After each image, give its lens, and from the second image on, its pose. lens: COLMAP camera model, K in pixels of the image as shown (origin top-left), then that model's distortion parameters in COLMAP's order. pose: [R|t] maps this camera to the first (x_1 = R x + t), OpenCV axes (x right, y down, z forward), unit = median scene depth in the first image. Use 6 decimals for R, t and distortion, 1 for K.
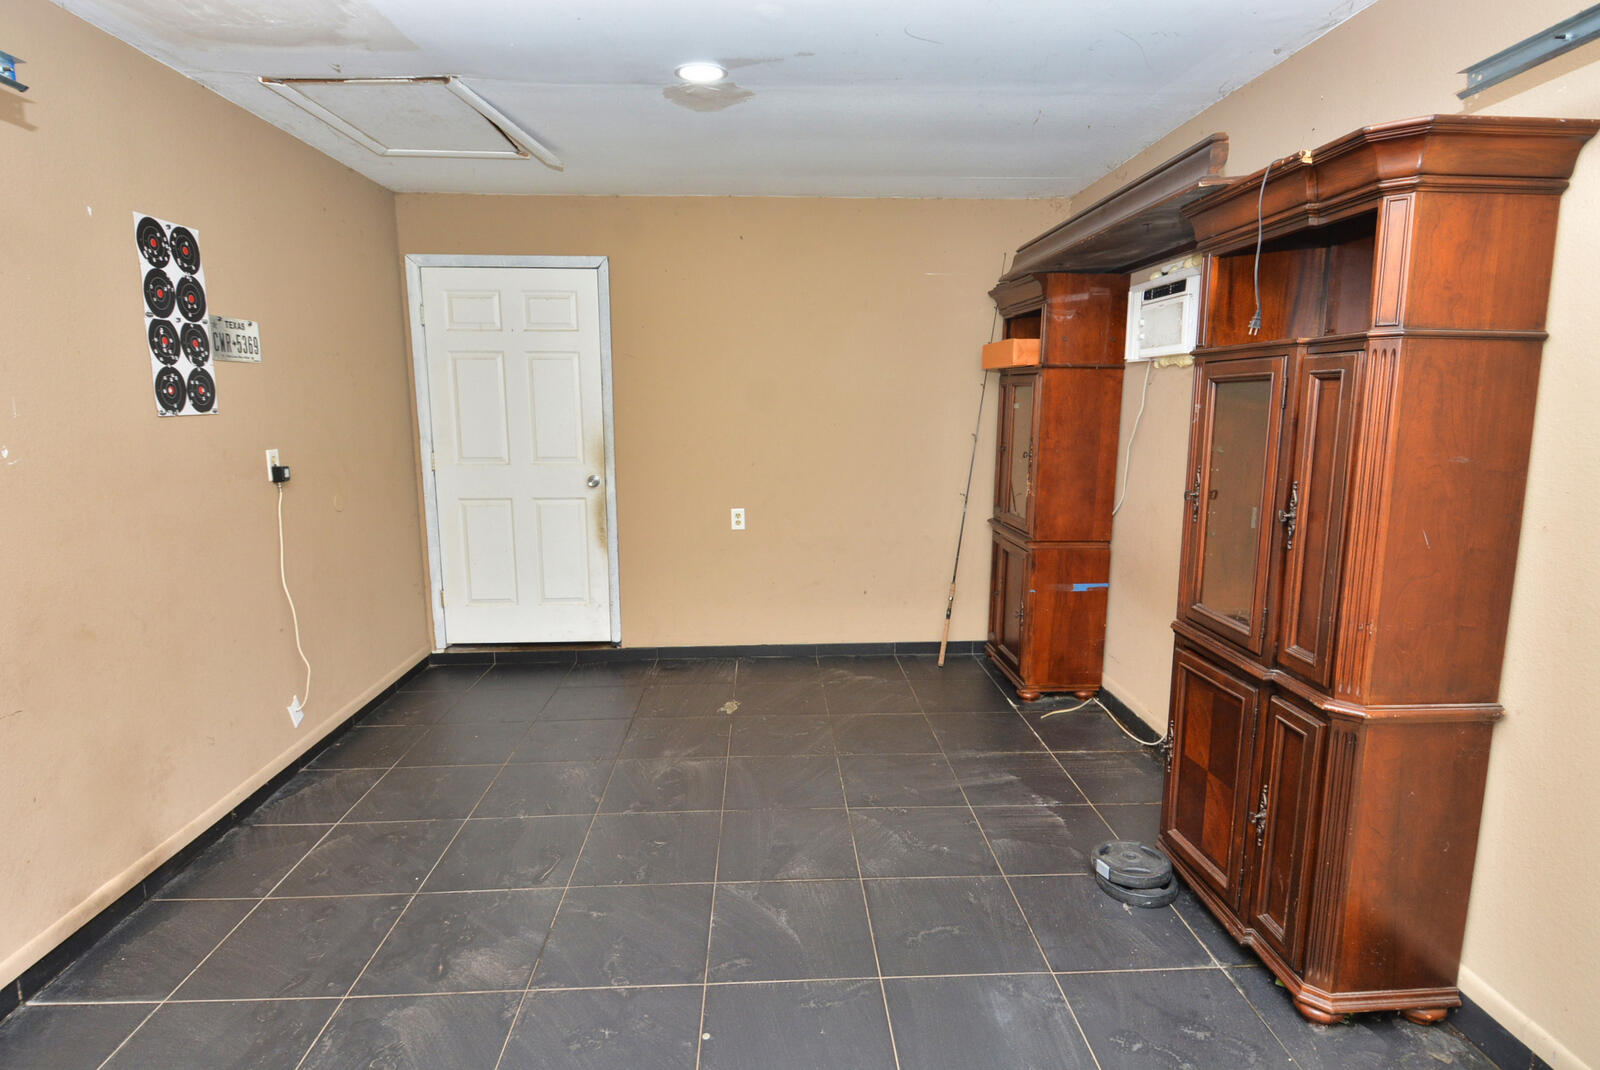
lens RADIAL K [[845.8, 0, 810.7], [0, 845.8, 527.9], [0, 0, 1]] dist [0.000774, -0.013163]
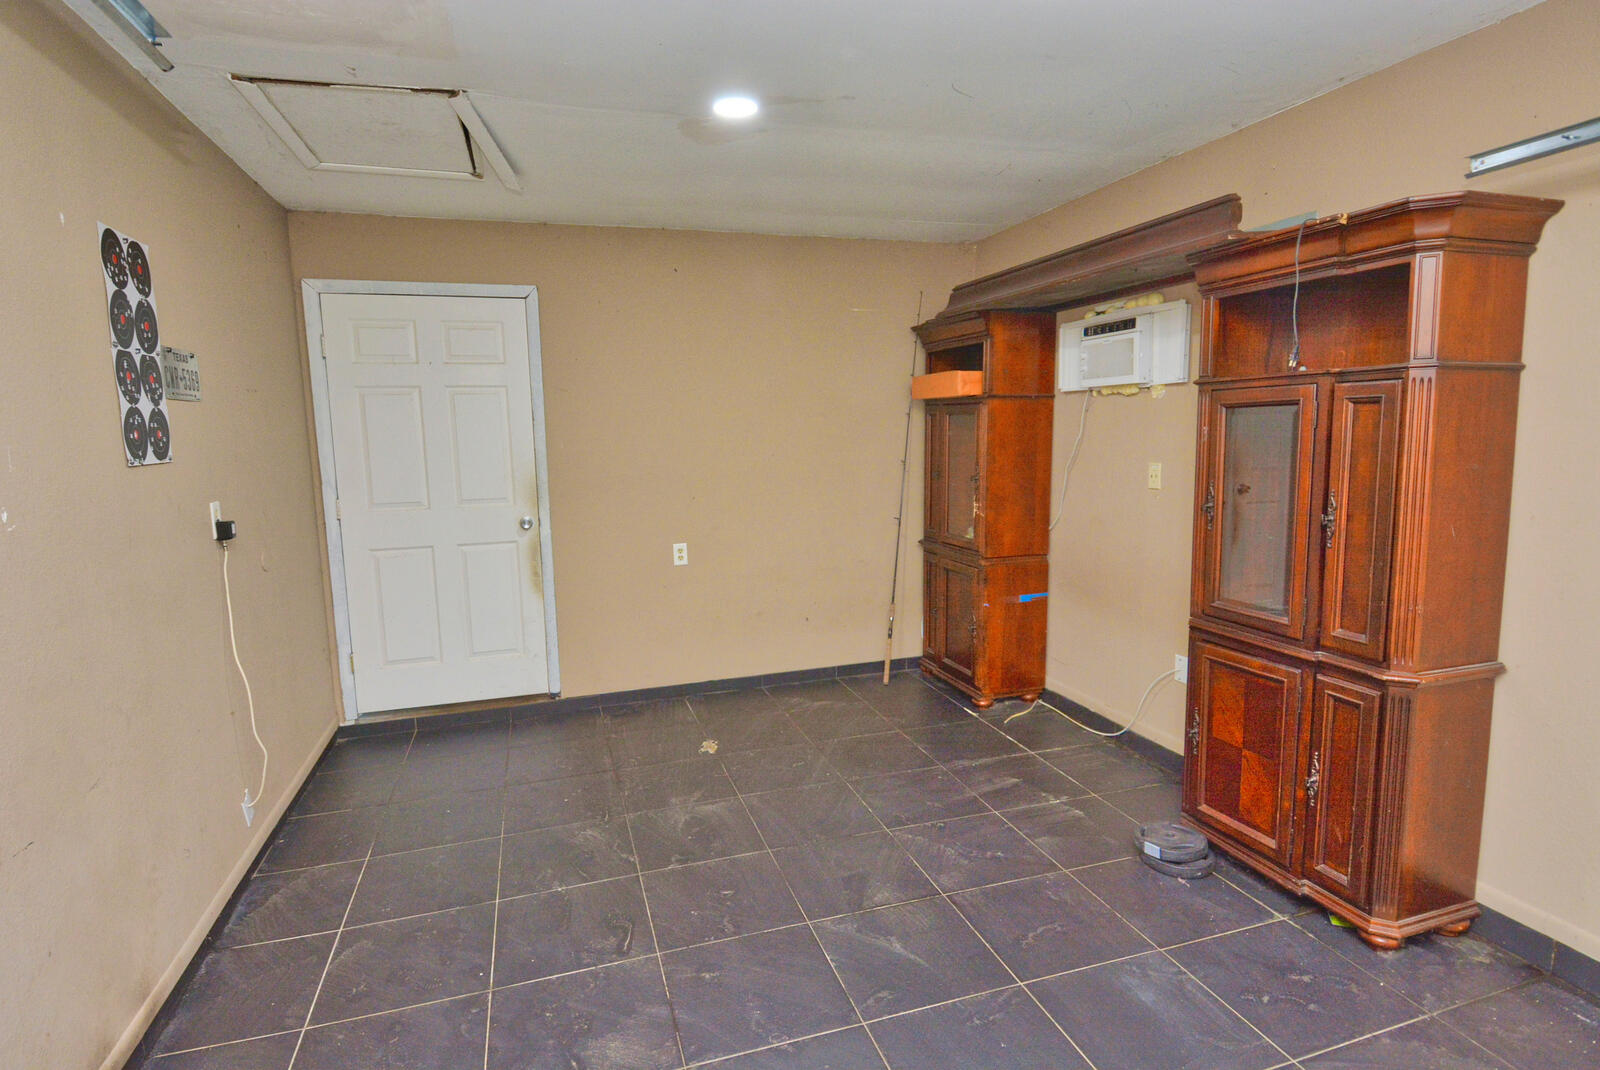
lens RADIAL K [[845.8, 0, 760.8], [0, 845.8, 529.0], [0, 0, 1]] dist [0.000774, -0.013163]
pose [[0.967297, -0.050403, 0.248589, -0.376333], [0.059183, 0.997855, -0.027969, -0.010713], [-0.246646, 0.041767, 0.968205, 0.045122]]
